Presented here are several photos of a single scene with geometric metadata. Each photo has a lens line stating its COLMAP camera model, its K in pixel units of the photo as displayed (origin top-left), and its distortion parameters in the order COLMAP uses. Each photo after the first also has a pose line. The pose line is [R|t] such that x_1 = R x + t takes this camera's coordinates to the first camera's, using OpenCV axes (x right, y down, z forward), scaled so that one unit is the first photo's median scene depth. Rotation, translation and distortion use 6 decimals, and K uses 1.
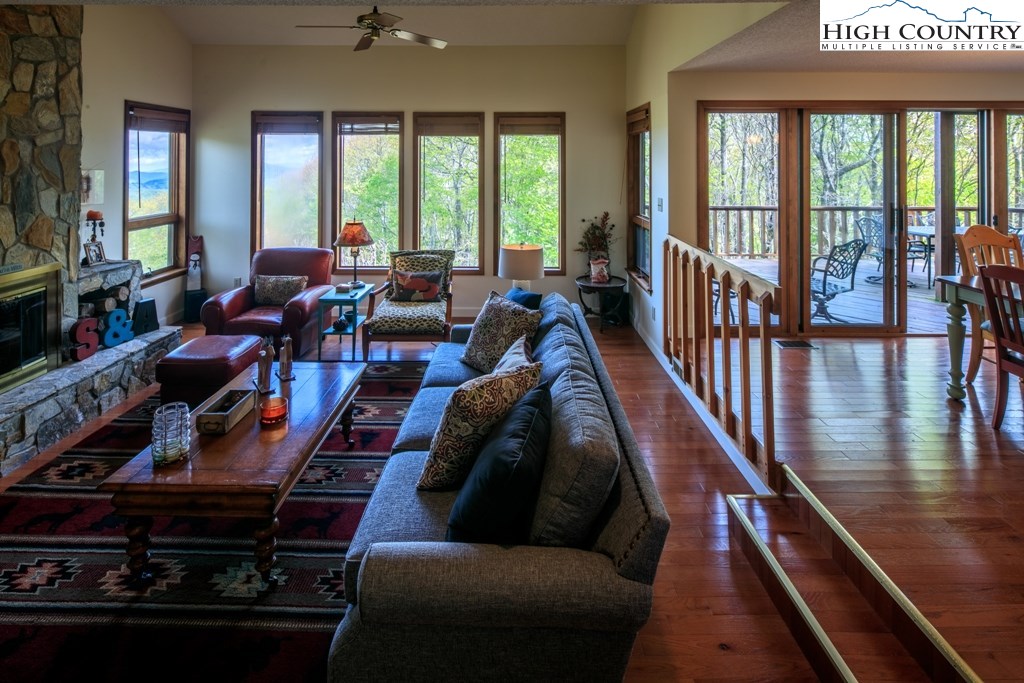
lens RADIAL K [[519.8, 0, 510.7], [0, 519.8, 301.1], [0, 0, 1]] dist [-0.002052, -0.002997]
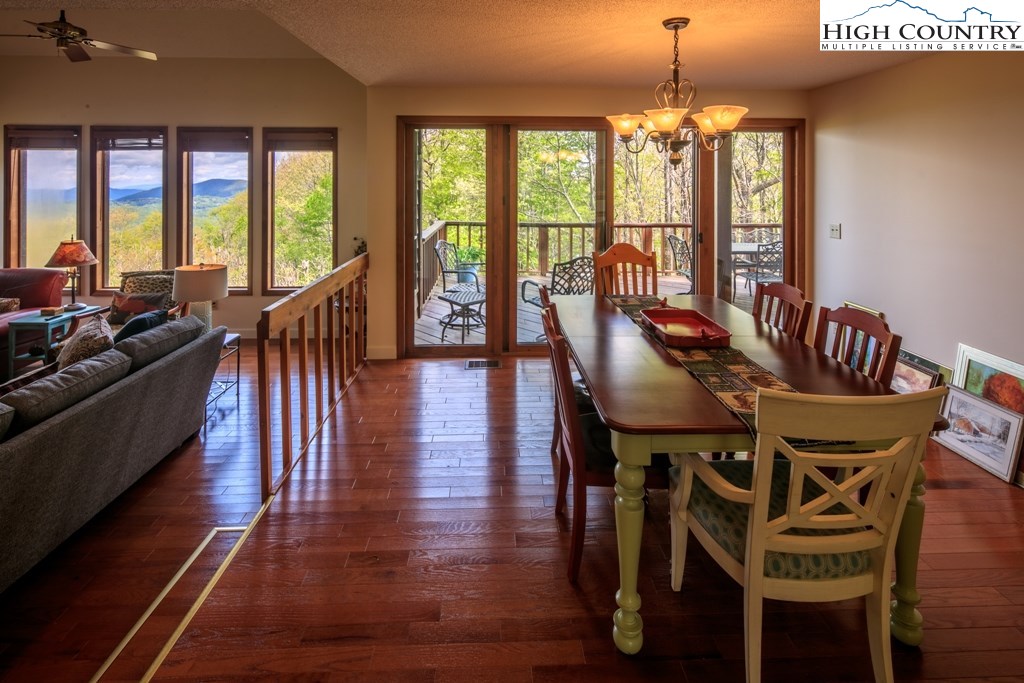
lens RADIAL K [[519.8, 0, 514.5], [0, 519.8, 322.9], [0, 0, 1]] dist [-0.002052, -0.002997]
pose [[0.999080, -0.008976, 0.041940, 0.394656], [0.008632, 0.999928, 0.008382, -0.002198], [-0.042012, -0.008012, 0.999085, 0.009823]]
